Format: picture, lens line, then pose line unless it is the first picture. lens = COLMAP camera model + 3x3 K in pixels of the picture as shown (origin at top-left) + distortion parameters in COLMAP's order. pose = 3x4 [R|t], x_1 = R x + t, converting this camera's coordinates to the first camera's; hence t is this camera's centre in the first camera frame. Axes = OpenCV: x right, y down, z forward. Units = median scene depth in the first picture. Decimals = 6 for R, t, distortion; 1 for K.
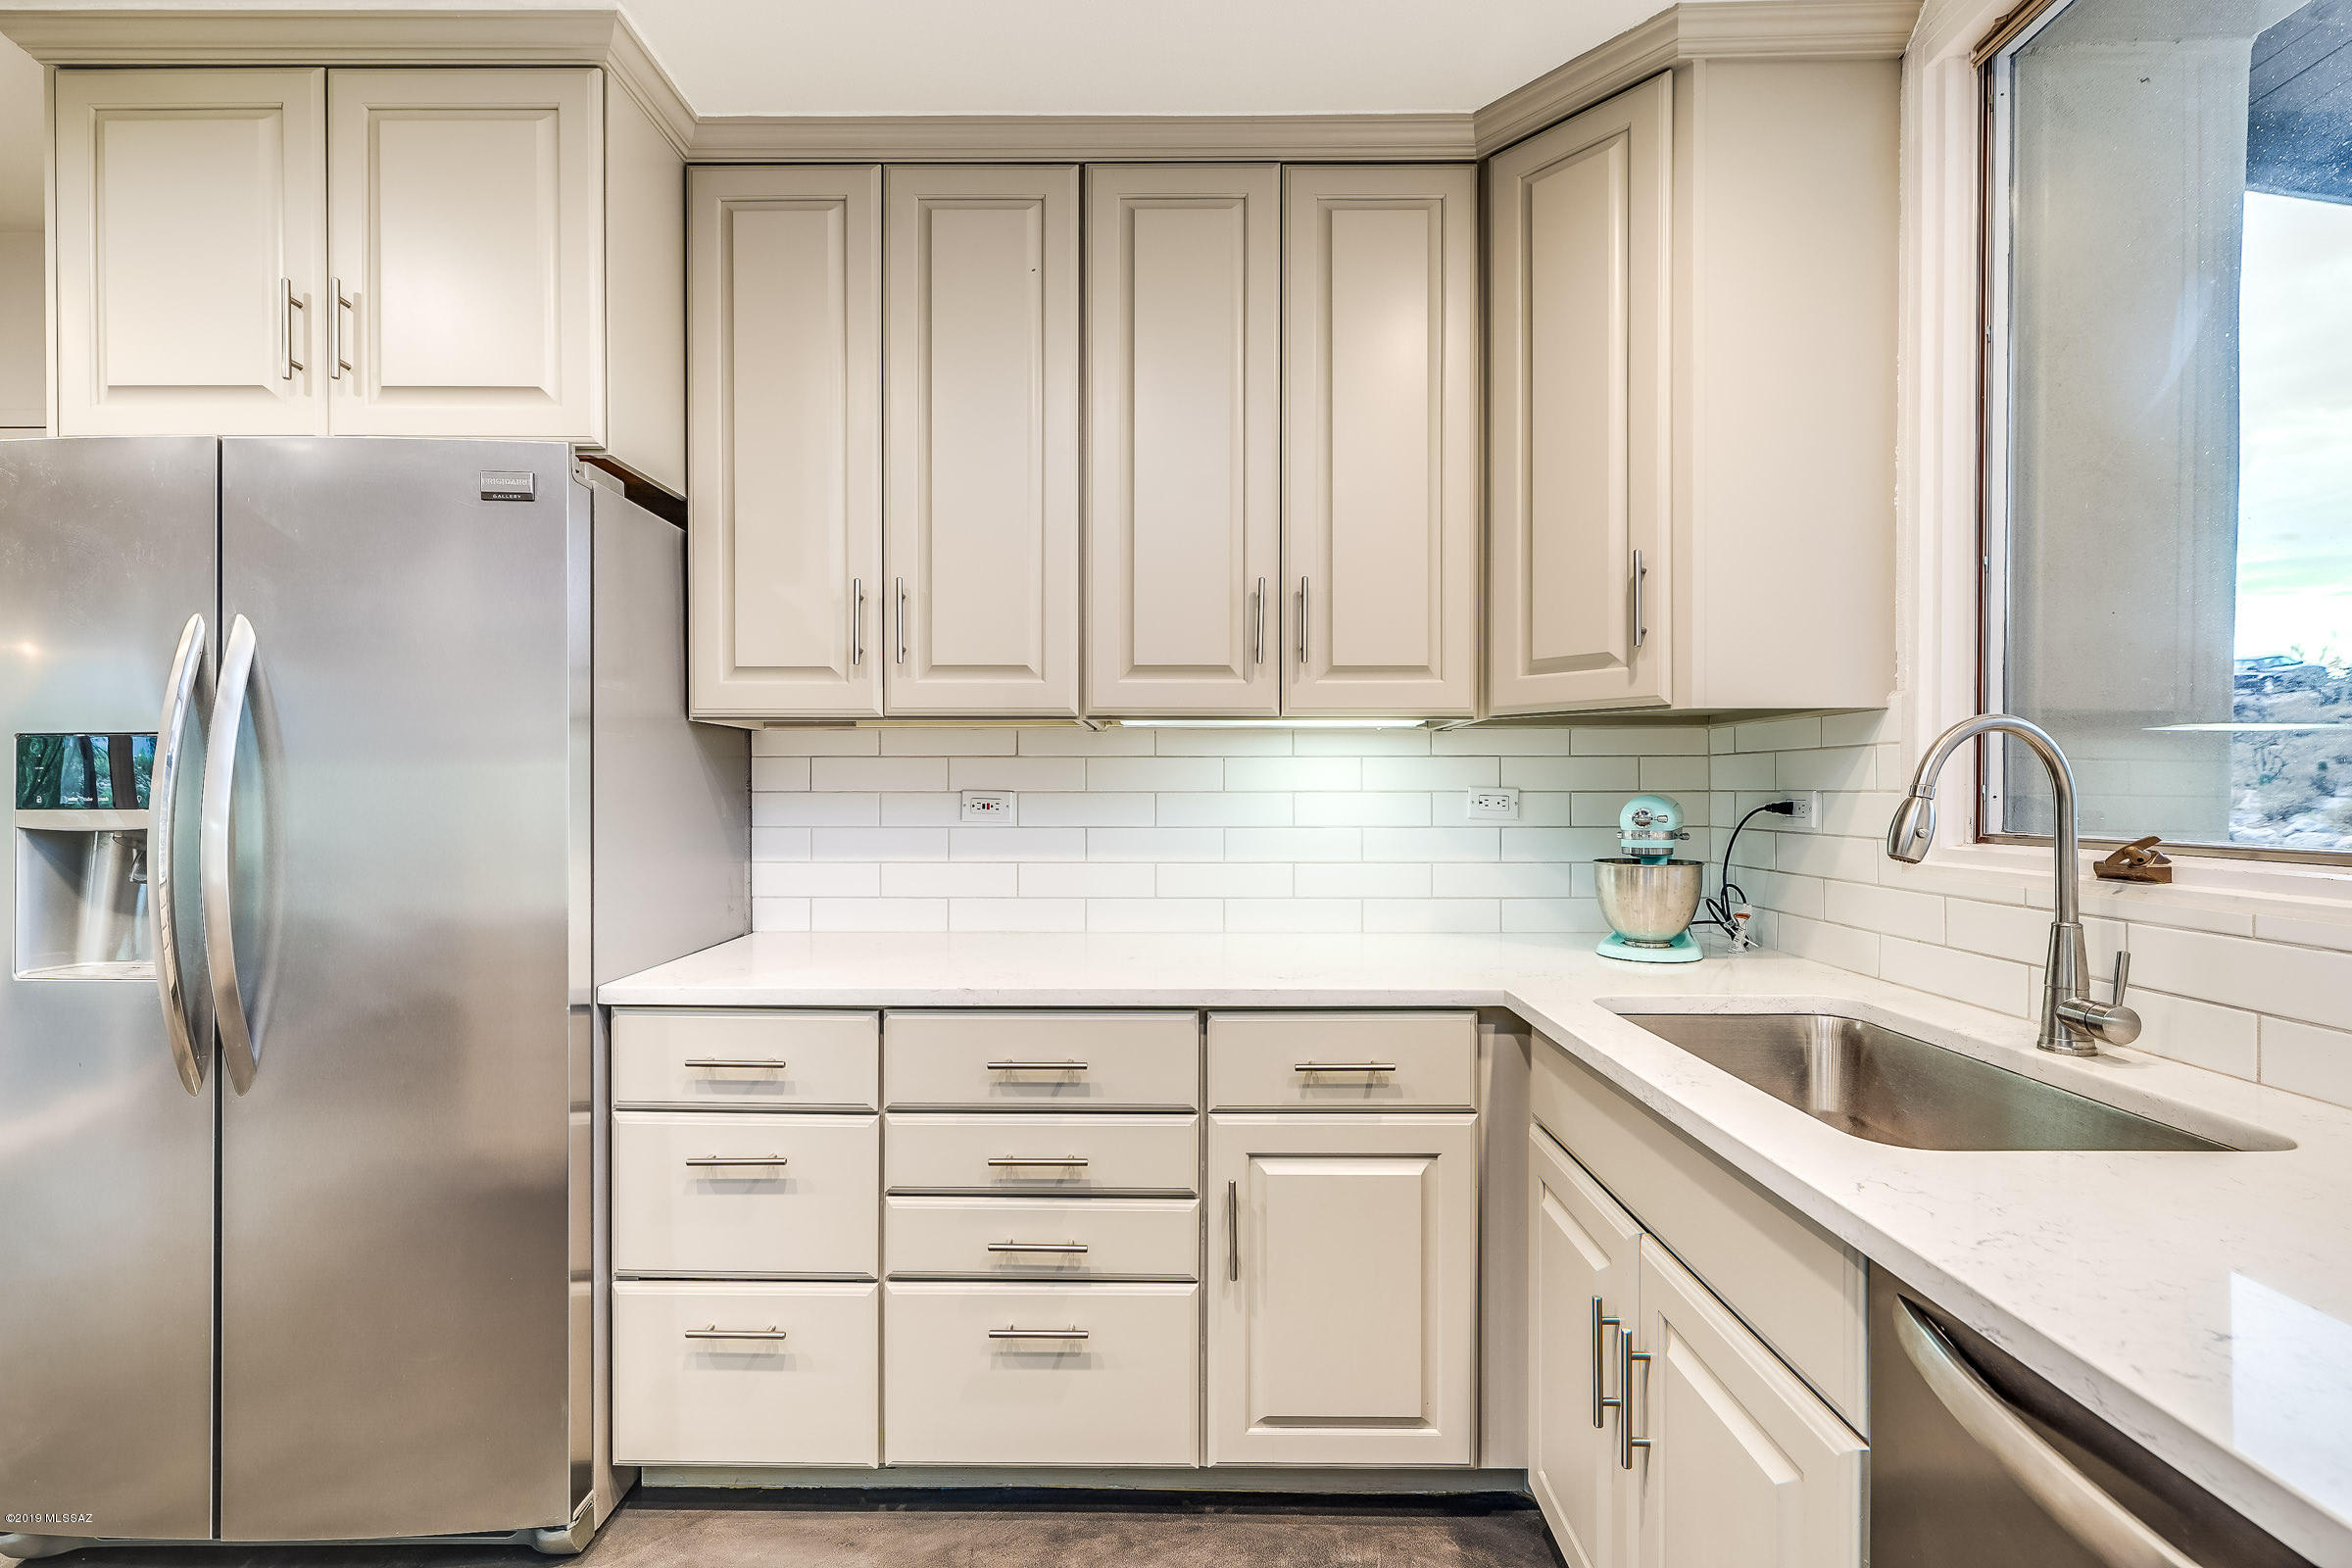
lens RADIAL K [[1076.7, 0, 1220.1], [0, 1076.7, 788.7], [0, 0, 1]] dist [0.001803, 0.000013]
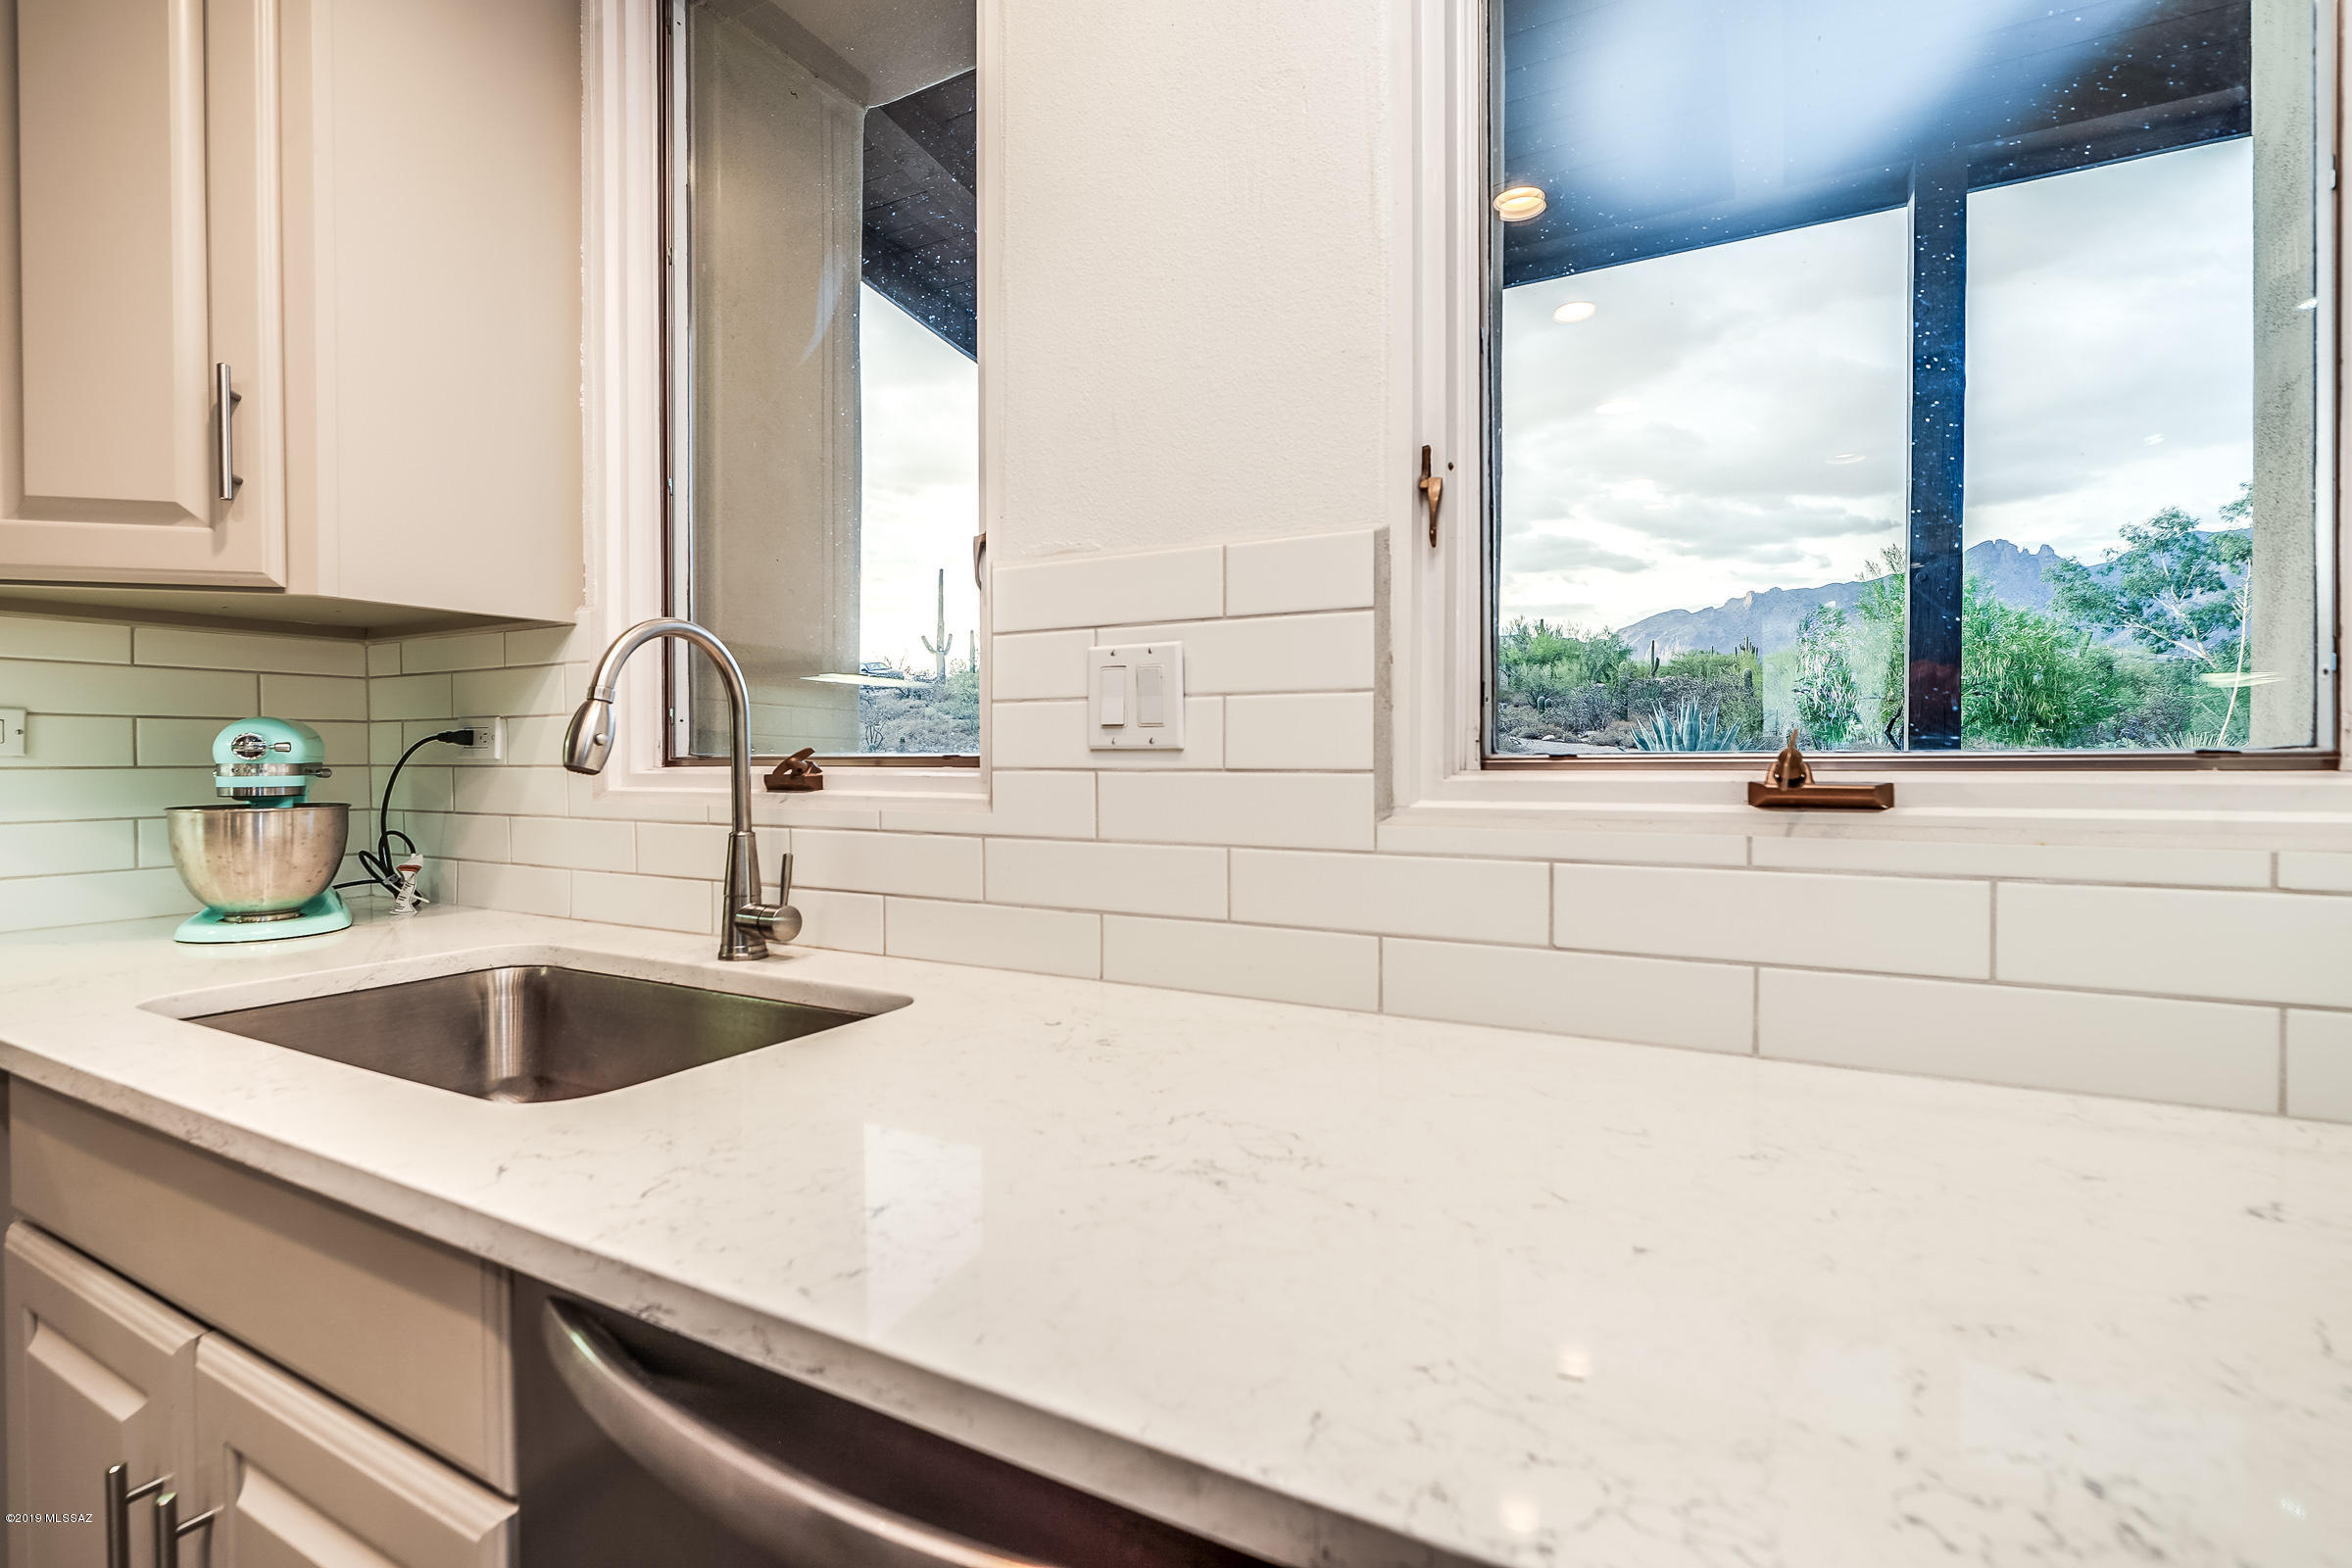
lens RADIAL K [[1060.8, 0, 1176.0], [0, 1060.8, 784.0], [0, 0, 1]] dist [0.001078, 0.000461]
pose [[0.498898, -0.024862, 0.866304, 0.100078], [0.001780, 0.999616, 0.027663, 0.042134], [-0.866659, -0.012259, 0.498751, 0.118503]]
